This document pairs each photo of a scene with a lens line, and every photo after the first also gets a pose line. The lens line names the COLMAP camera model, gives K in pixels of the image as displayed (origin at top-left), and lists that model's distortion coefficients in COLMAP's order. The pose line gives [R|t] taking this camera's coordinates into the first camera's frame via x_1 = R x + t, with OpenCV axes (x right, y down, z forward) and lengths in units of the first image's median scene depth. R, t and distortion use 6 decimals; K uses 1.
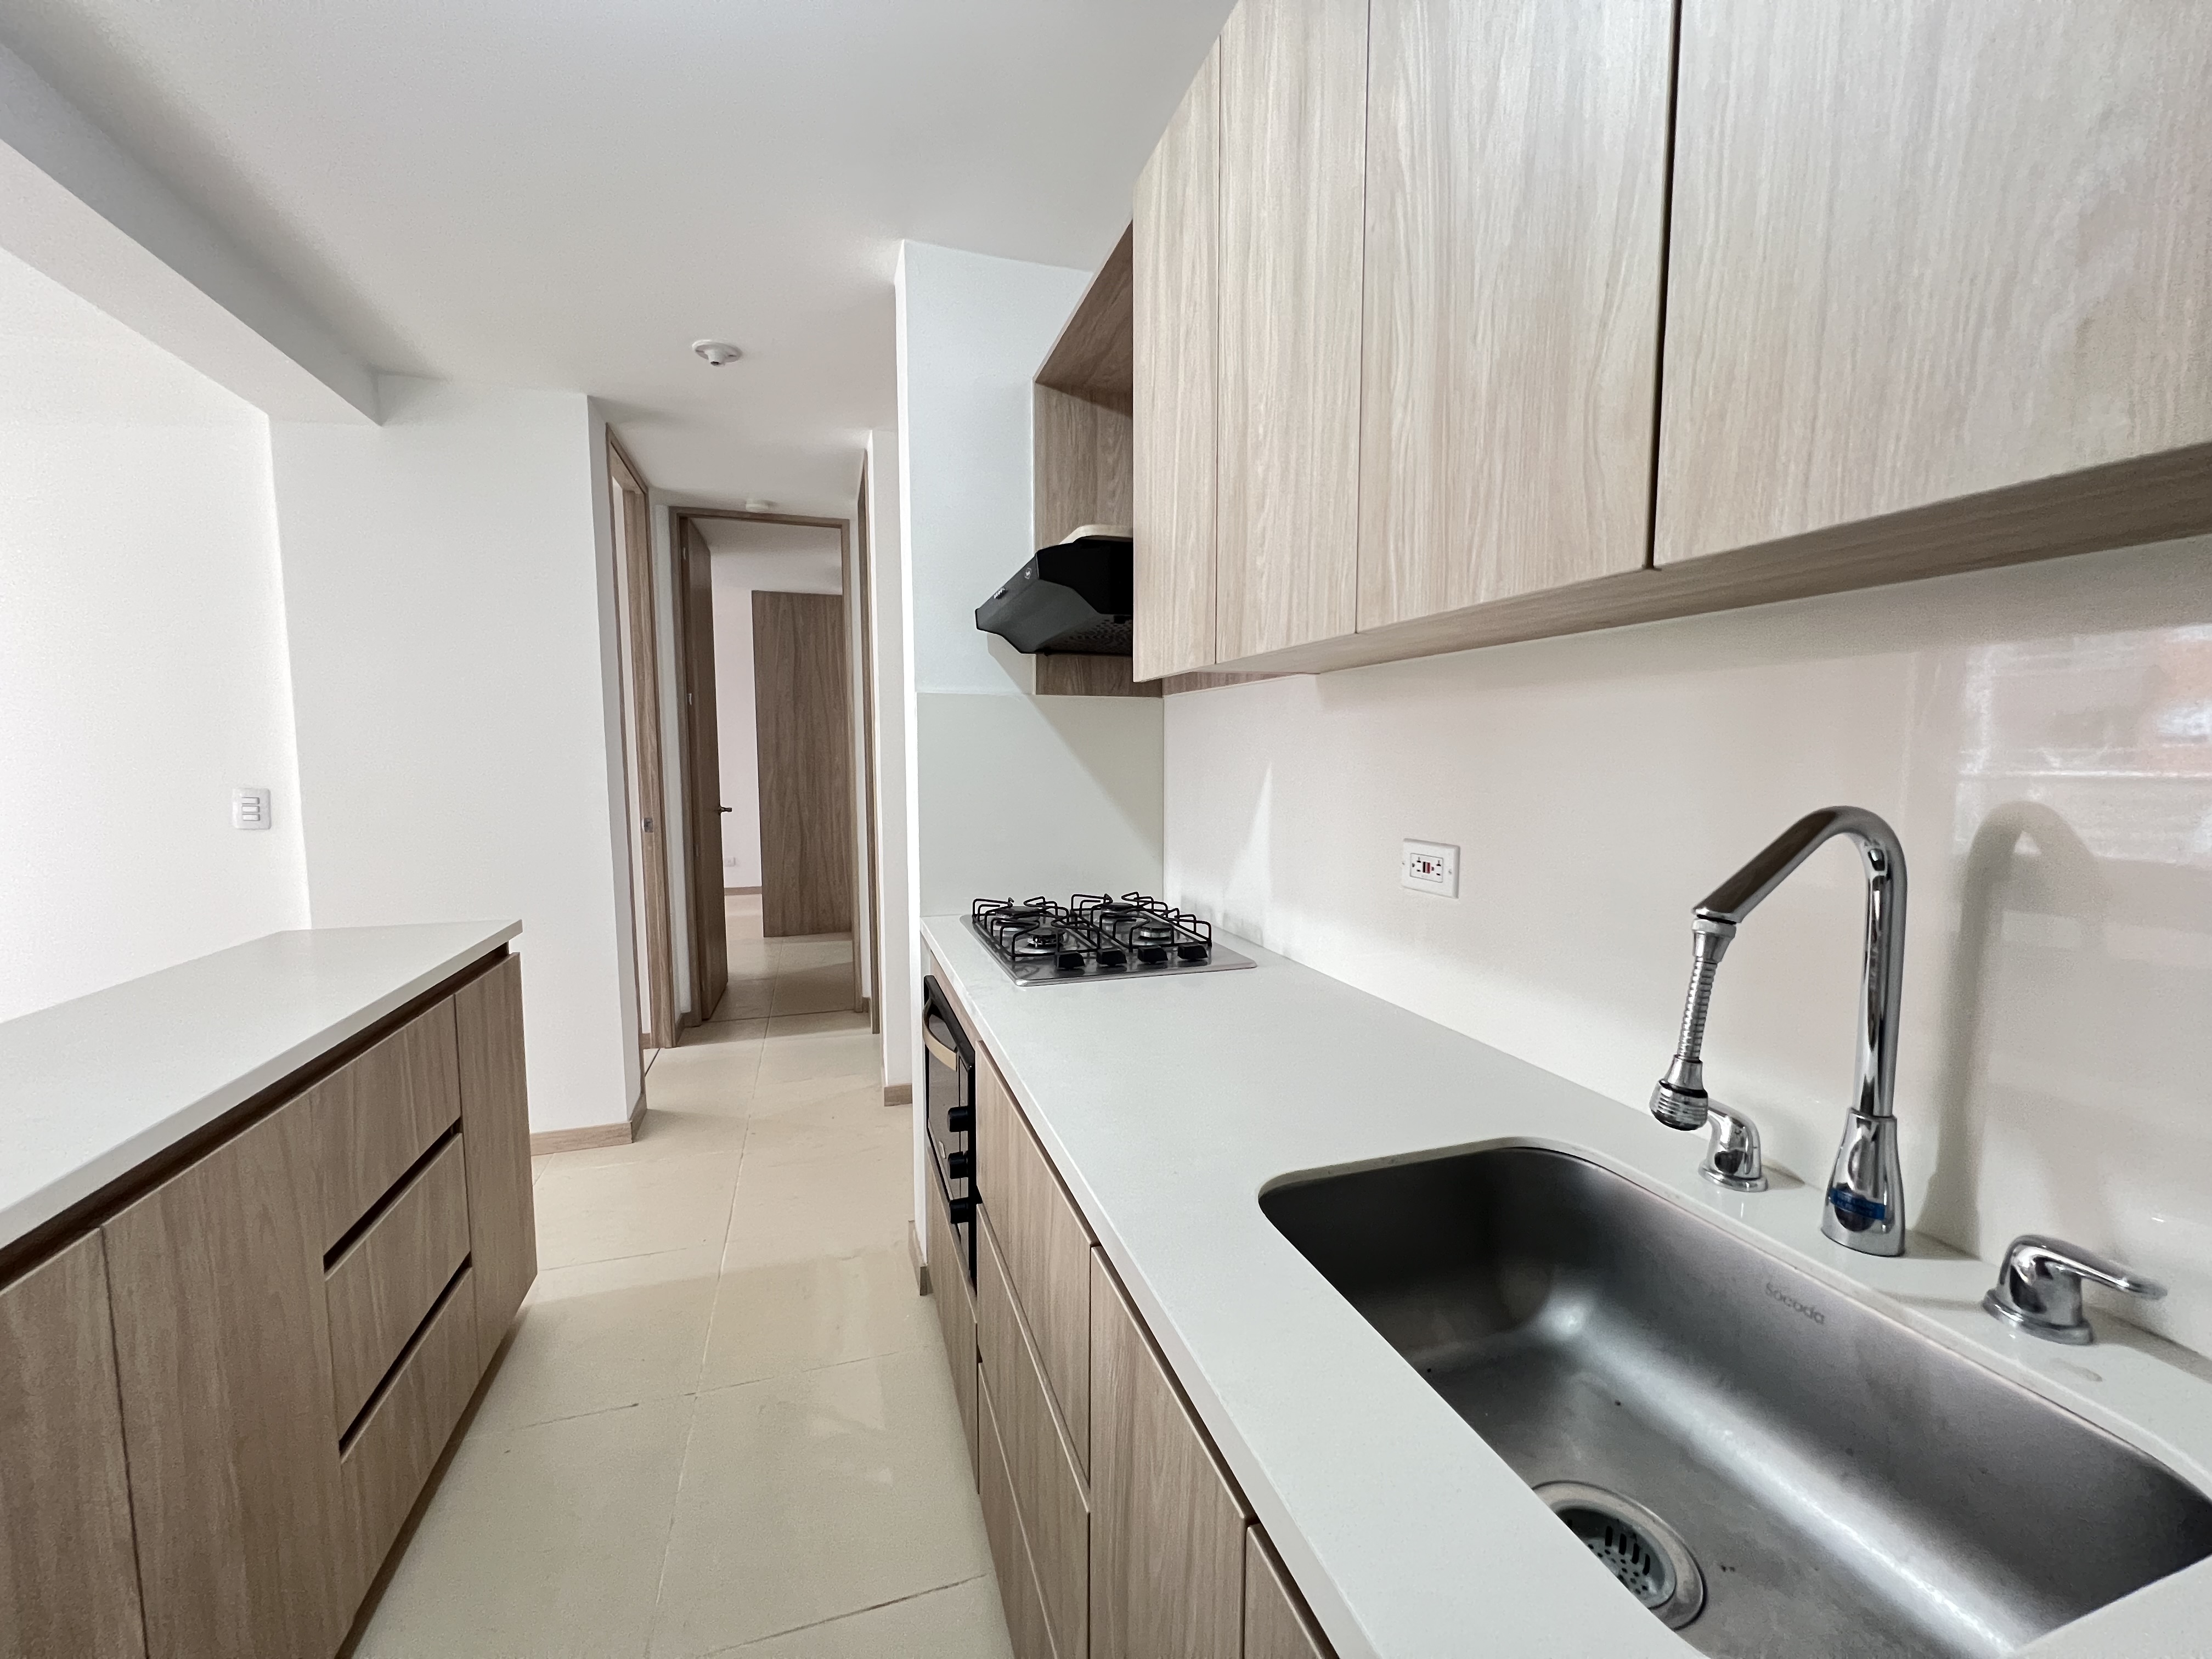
lens RADIAL K [[882.6, 0, 1102.8], [0, 882.6, 832.5], [0, 0, 1]] dist [-0.003320, 0.000274]
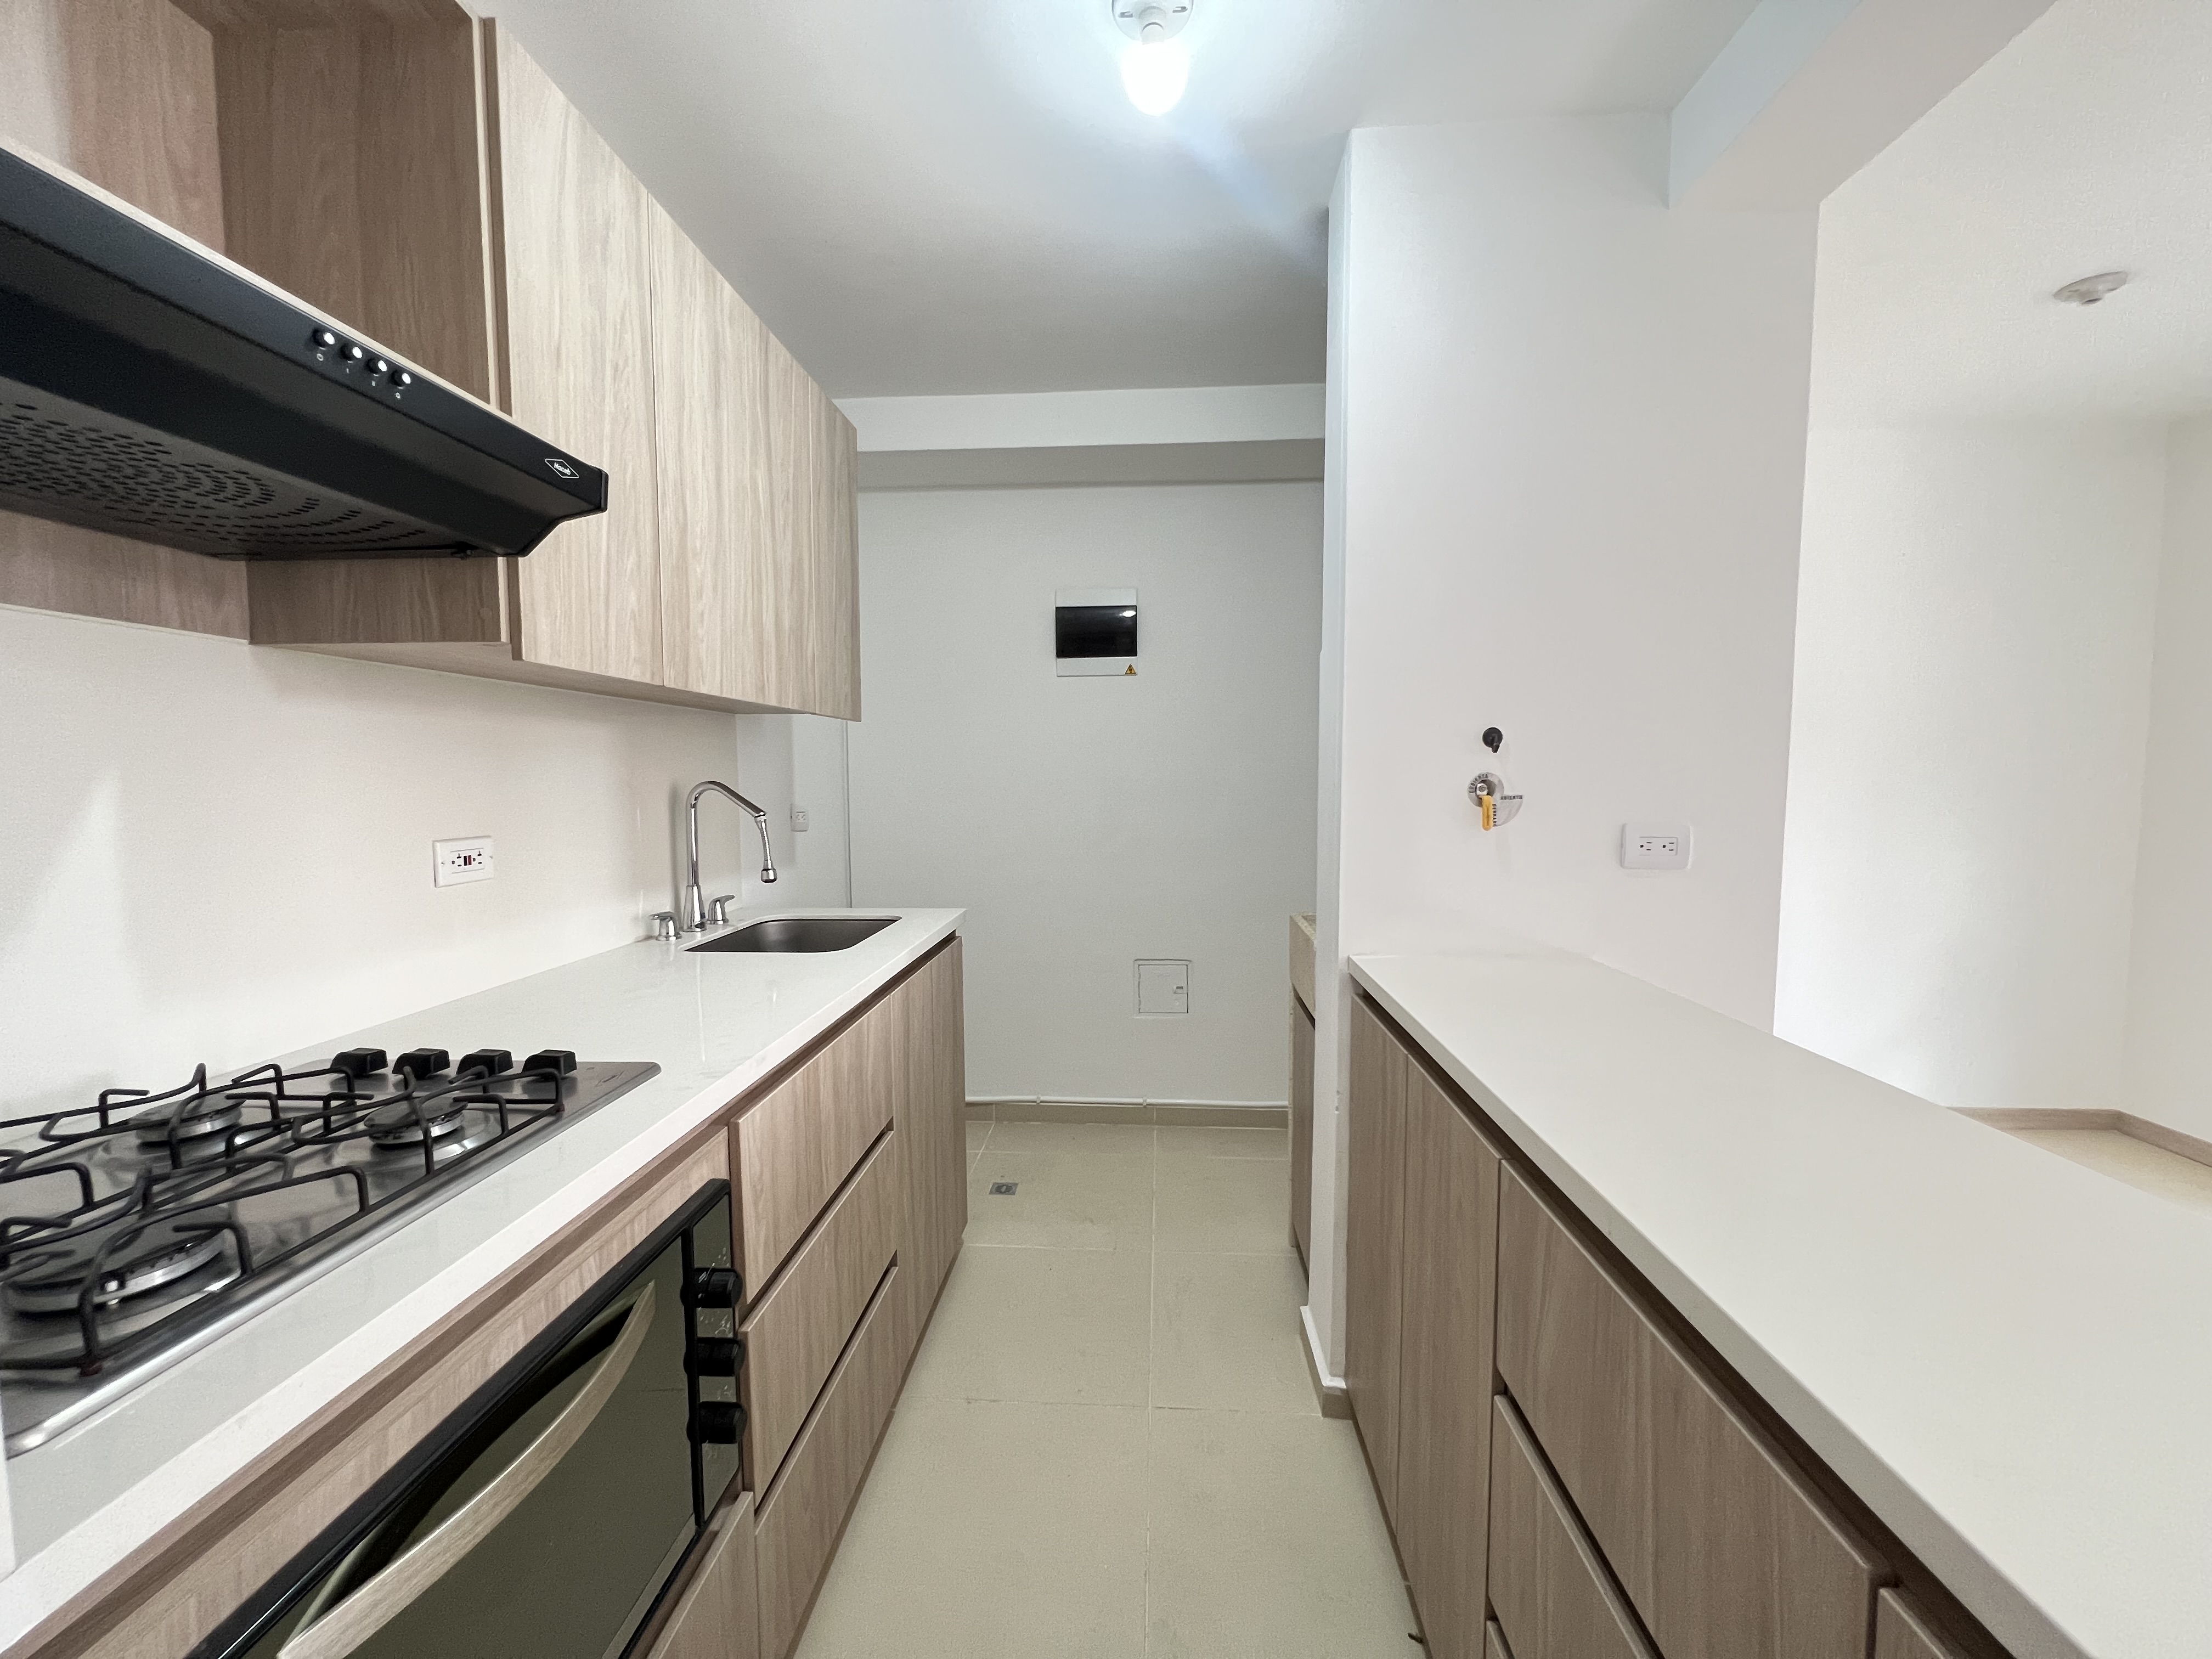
lens RADIAL K [[882.6, 0, 1111.8], [0, 882.6, 834.7], [0, 0, 1]] dist [-0.003320, 0.000274]
pose [[-0.933361, -0.021377, 0.358303, -1.208320], [0.035678, 0.987756, 0.151872, -0.201609], [-0.357162, 0.154535, -0.921170, 2.597249]]
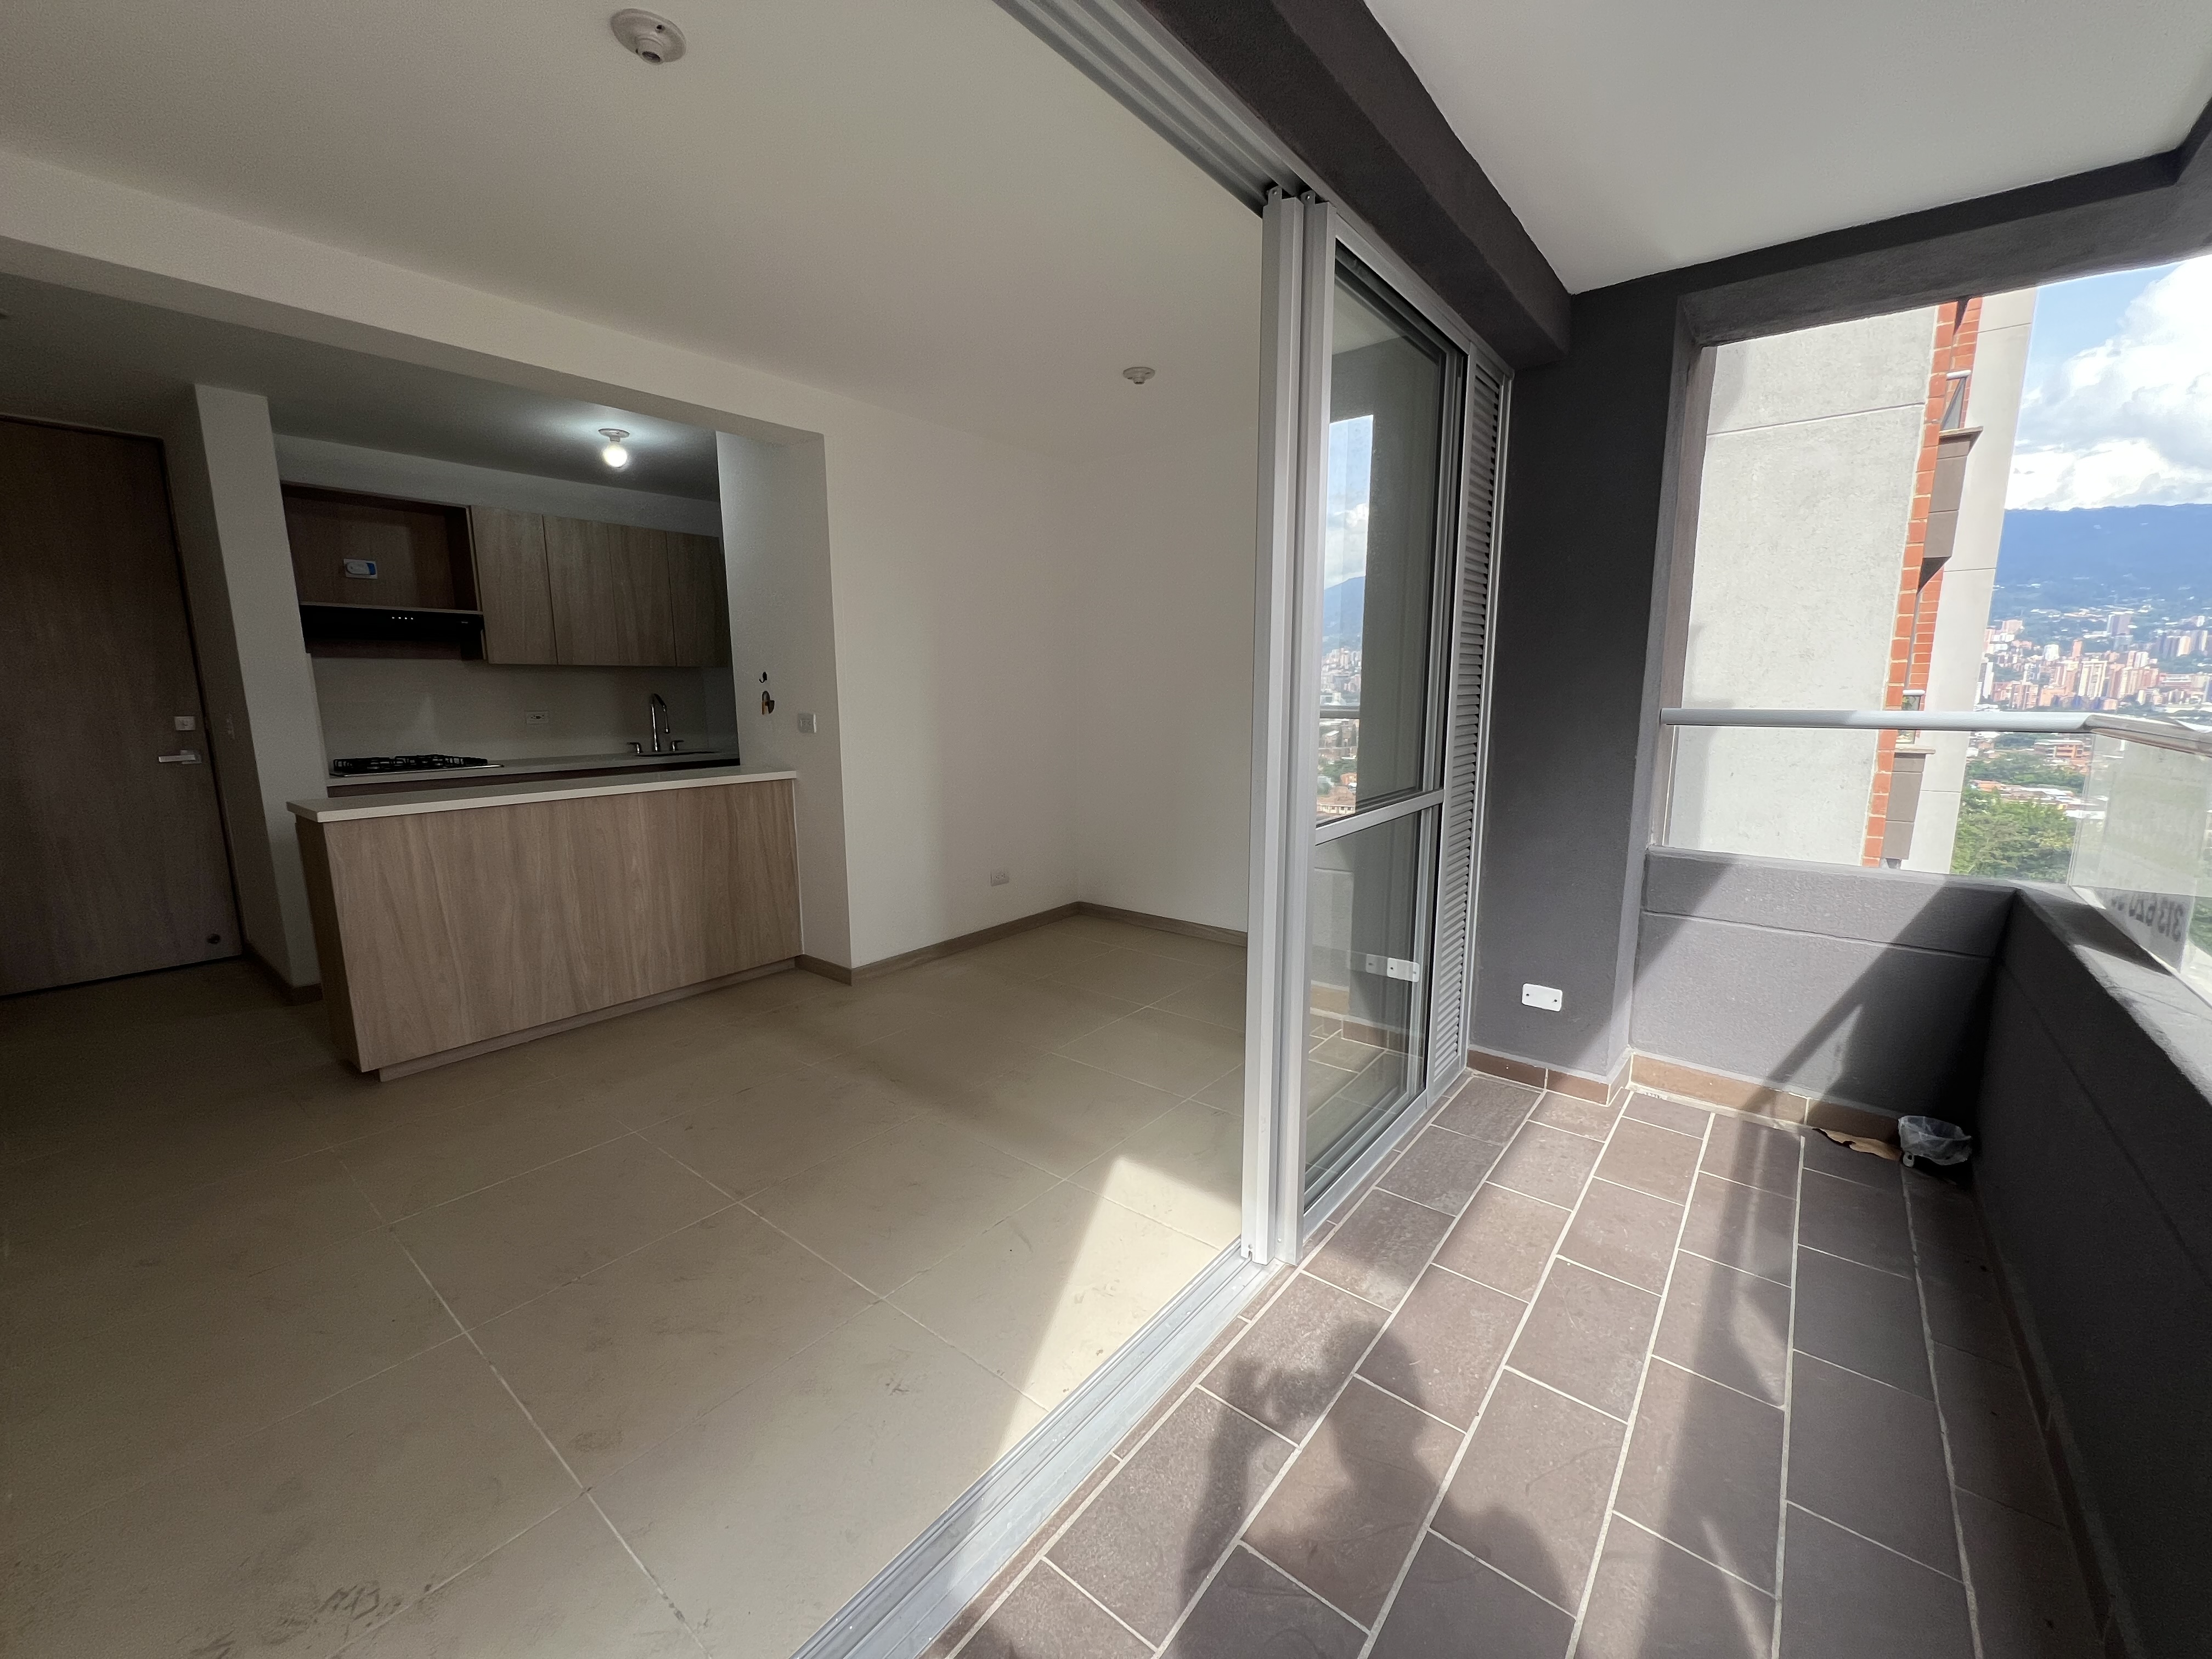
lens RADIAL K [[882.6, 0, 1113.4], [0, 882.6, 830.9], [0, 0, 1]] dist [-0.003320, 0.000274]
pose [[-0.554915, -0.130525, 0.821604, -6.336910], [0.081201, 0.974401, 0.209643, -0.118830], [-0.827935, 0.183049, -0.530111, 1.567237]]
